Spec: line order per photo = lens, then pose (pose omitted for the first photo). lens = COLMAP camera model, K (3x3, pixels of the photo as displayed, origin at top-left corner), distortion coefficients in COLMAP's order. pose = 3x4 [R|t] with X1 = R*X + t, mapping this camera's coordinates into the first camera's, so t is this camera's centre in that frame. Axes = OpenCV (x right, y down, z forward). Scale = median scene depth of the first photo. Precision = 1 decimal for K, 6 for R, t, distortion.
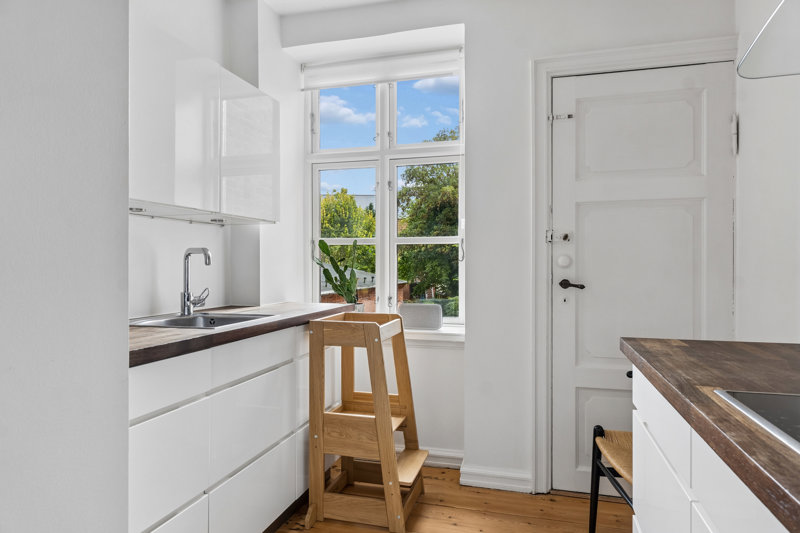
lens RADIAL K [[502.3, 0, 397.3], [0, 502.3, 262.1], [0, 0, 1]] dist [0.000610, -0.003811]
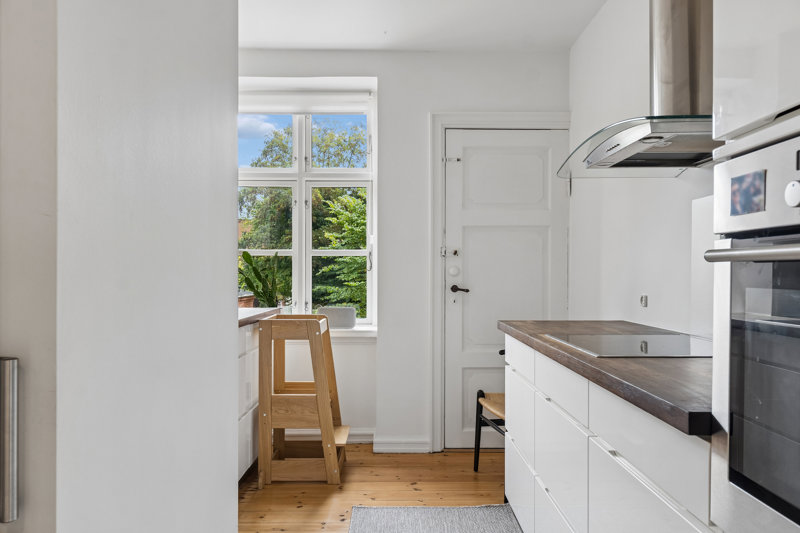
lens RADIAL K [[599.8, 0, 400.2], [0, 599.8, 270.1], [0, 0, 1]] dist [0.002436, 0.002631]
pose [[0.960342, 0.002742, 0.278810, -0.233123], [-0.001886, 0.999993, -0.003336, 0.001041], [-0.278817, 0.002678, 0.960341, -0.448728]]
